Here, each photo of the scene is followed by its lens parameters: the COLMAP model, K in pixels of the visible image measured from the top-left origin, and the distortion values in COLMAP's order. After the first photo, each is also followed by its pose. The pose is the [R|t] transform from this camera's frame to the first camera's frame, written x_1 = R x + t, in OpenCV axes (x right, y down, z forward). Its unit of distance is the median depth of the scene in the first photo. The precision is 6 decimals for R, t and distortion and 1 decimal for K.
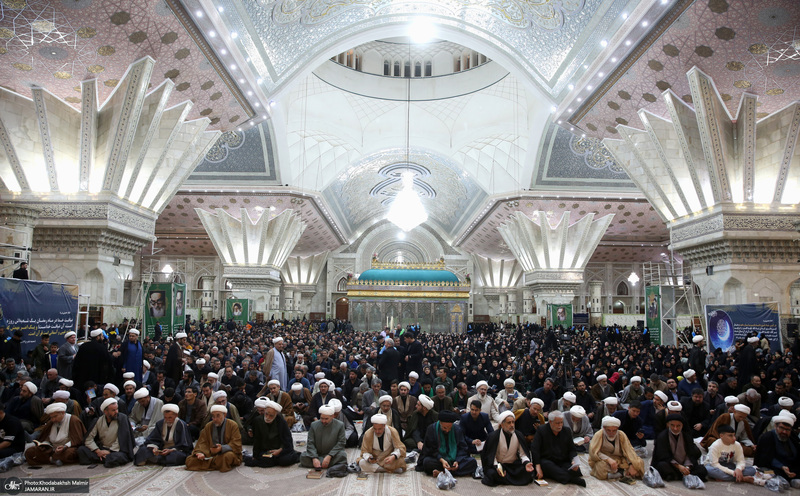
lens RADIAL K [[562.4, 0, 400.2], [0, 562.4, 254.4], [0, 0, 1]] dist [-0.034463, 0.003433]
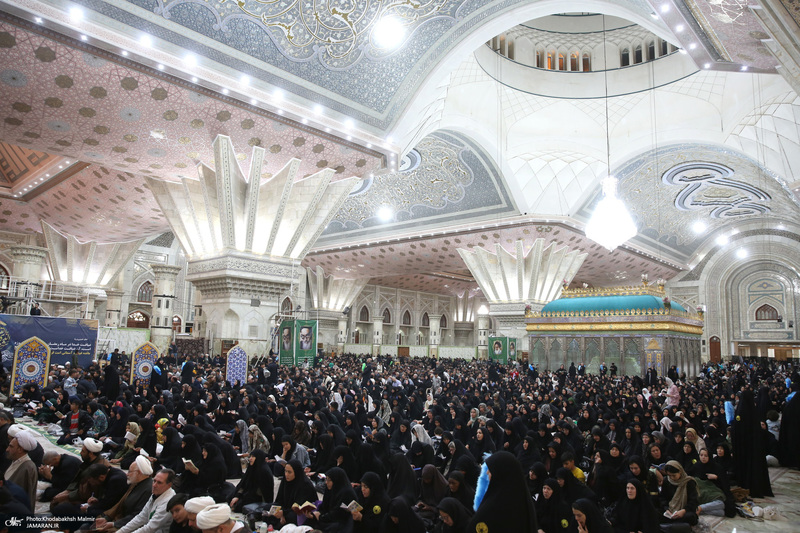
lens RADIAL K [[582.4, 0, 399.7], [0, 582.4, 261.8], [0, 0, 1]] dist [-0.057744, 0.006097]
pose [[0.722214, -0.096955, -0.684840, 0.316534], [0.057385, 0.995112, -0.080365, 0.023087], [0.689285, 0.018741, 0.724248, 0.165887]]
